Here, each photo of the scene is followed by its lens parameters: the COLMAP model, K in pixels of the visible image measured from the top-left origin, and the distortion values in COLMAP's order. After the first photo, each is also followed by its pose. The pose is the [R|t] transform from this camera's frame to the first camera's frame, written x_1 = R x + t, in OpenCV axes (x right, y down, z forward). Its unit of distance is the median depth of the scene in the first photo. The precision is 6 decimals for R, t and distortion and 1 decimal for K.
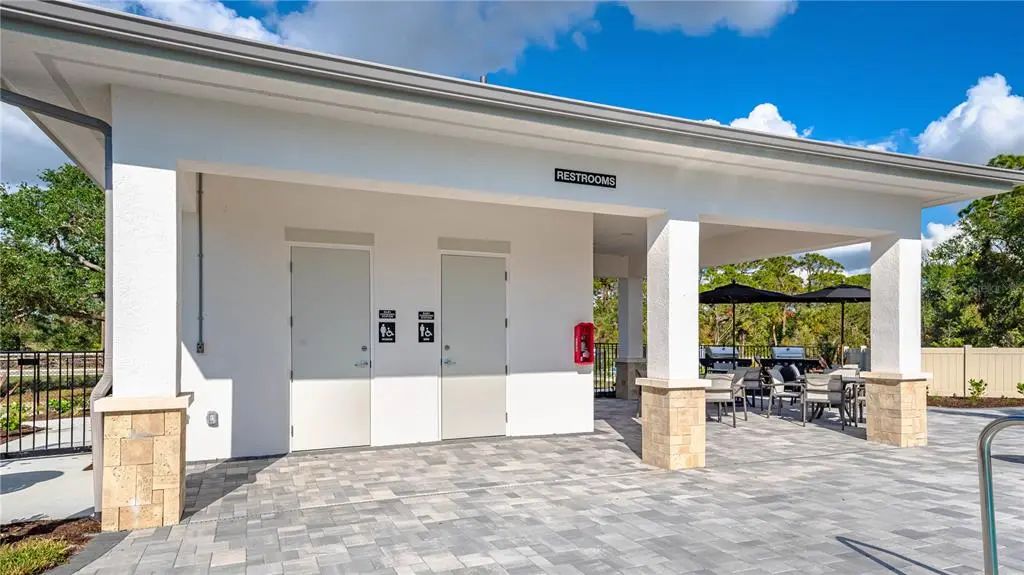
lens RADIAL K [[595.0, 0, 508.0], [0, 595.0, 339.4], [0, 0, 1]] dist [0.003664, 0.000598]
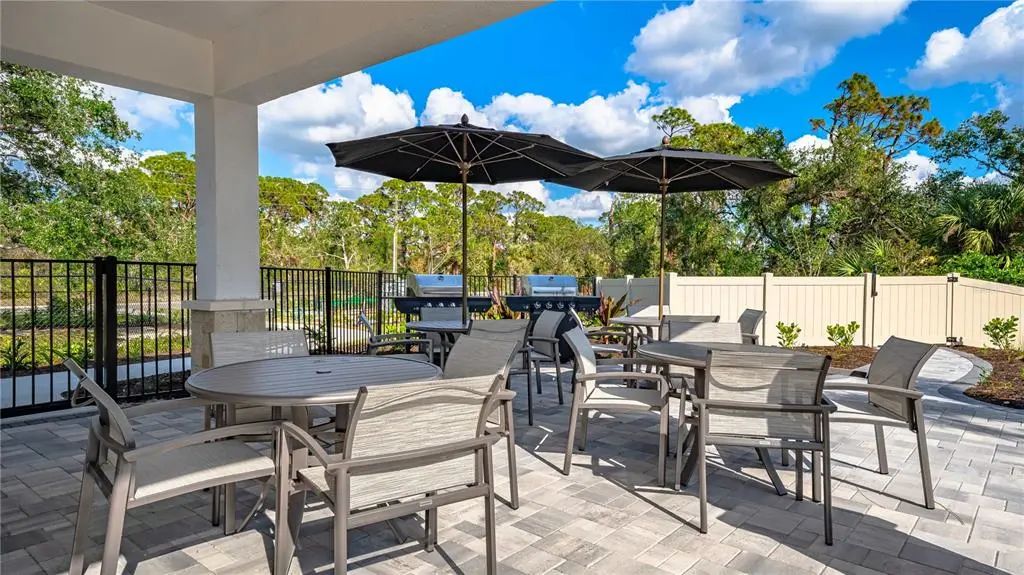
lens RADIAL K [[621.5, 0, 512.0], [0, 621.5, 287.5], [0, 0, 1]] dist [0.001144, 0.000106]
pose [[0.893056, -0.005206, 0.449915, 0.192337], [-0.004380, 0.999785, 0.020261, 0.014094], [-0.449924, -0.020065, 0.892841, 0.539702]]
